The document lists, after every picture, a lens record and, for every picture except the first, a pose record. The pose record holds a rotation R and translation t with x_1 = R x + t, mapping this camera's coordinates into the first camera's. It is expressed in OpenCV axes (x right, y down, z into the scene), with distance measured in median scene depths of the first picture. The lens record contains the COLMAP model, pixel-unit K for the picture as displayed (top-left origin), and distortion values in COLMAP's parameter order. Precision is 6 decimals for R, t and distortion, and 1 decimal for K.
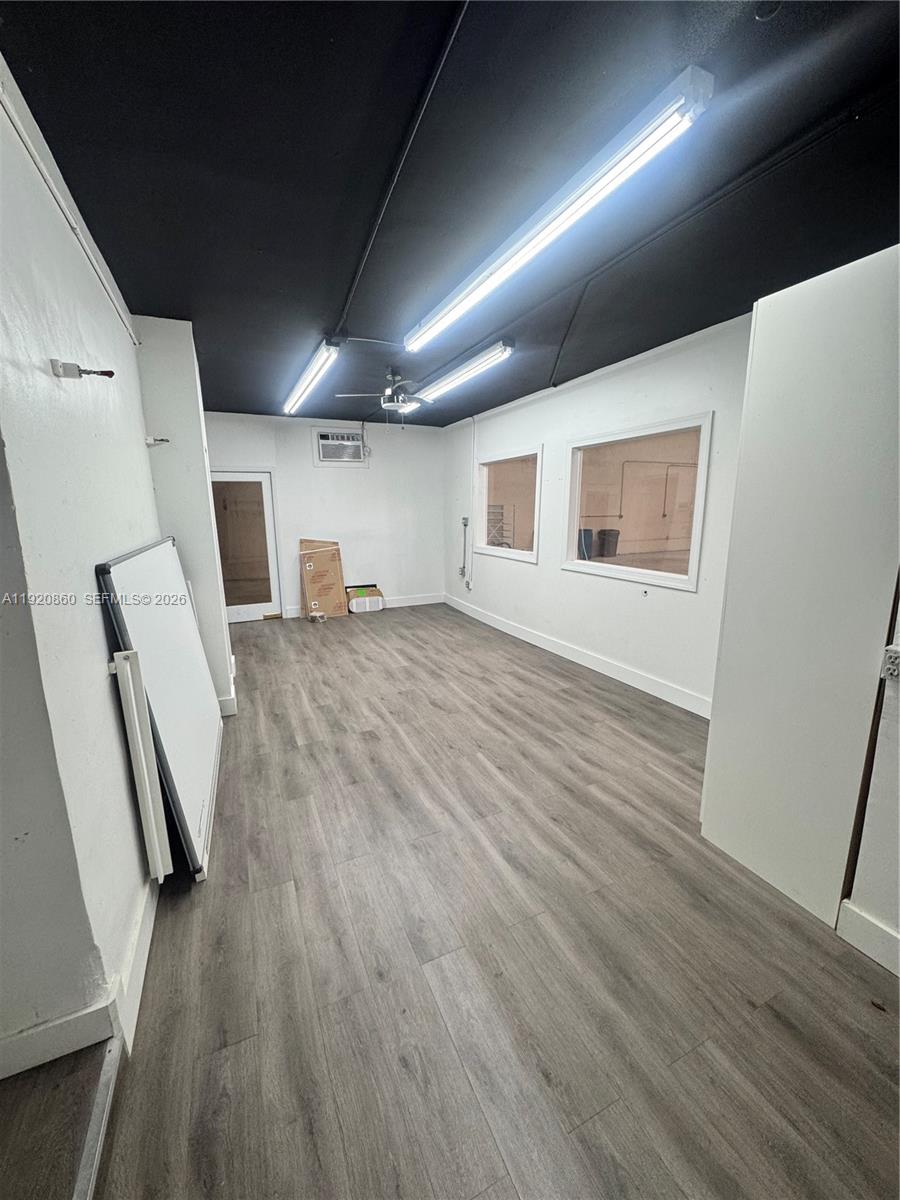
lens RADIAL K [[480.0, 0, 453.1], [0, 480.0, 601.5], [0, 0, 1]] dist [-0.004628, 0.001040]
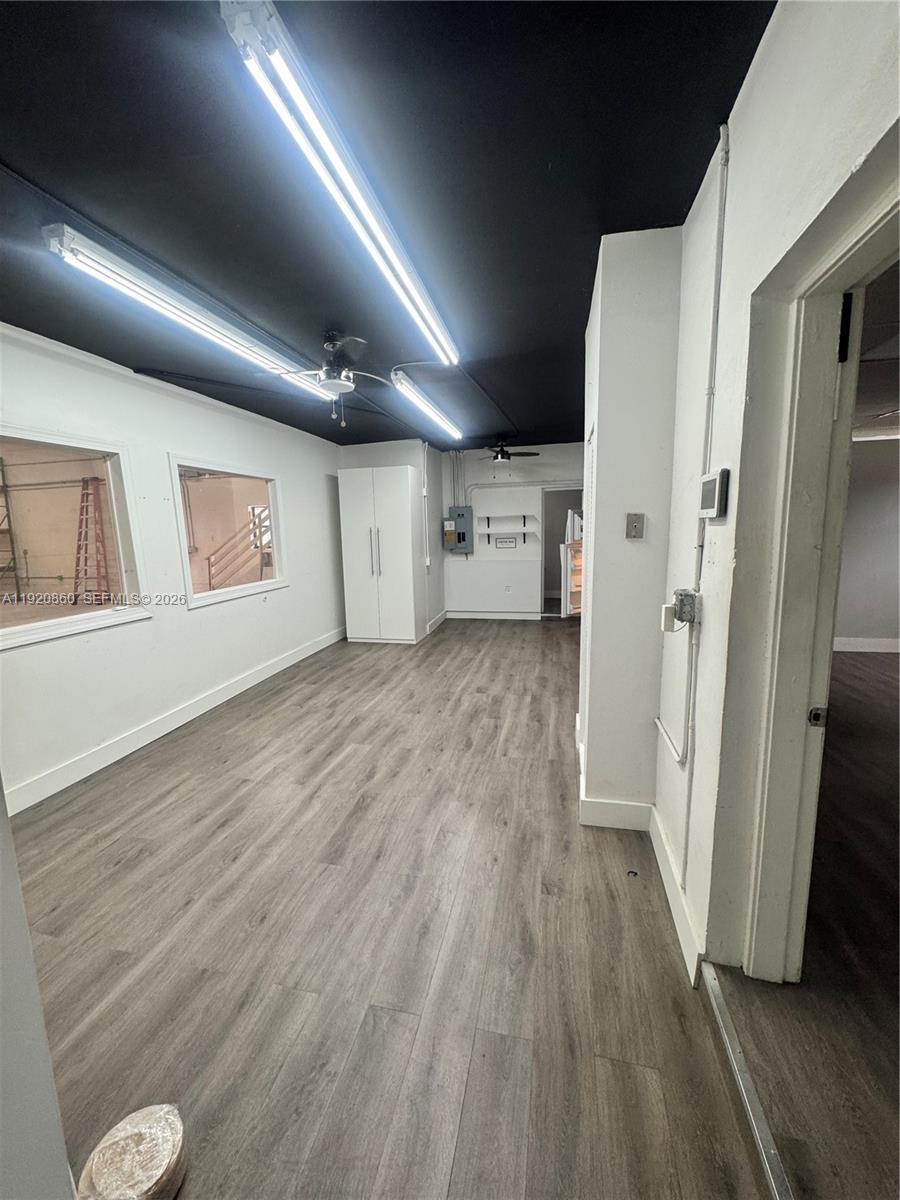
lens RADIAL K [[480.0, 0, 453.1], [0, 480.0, 601.8], [0, 0, 1]] dist [-0.004628, 0.001040]
pose [[-0.796498, -0.062009, 0.601453, -0.725131], [0.152393, 0.942027, 0.298934, -0.298317], [-0.585122, 0.329758, -0.740873, 1.567224]]
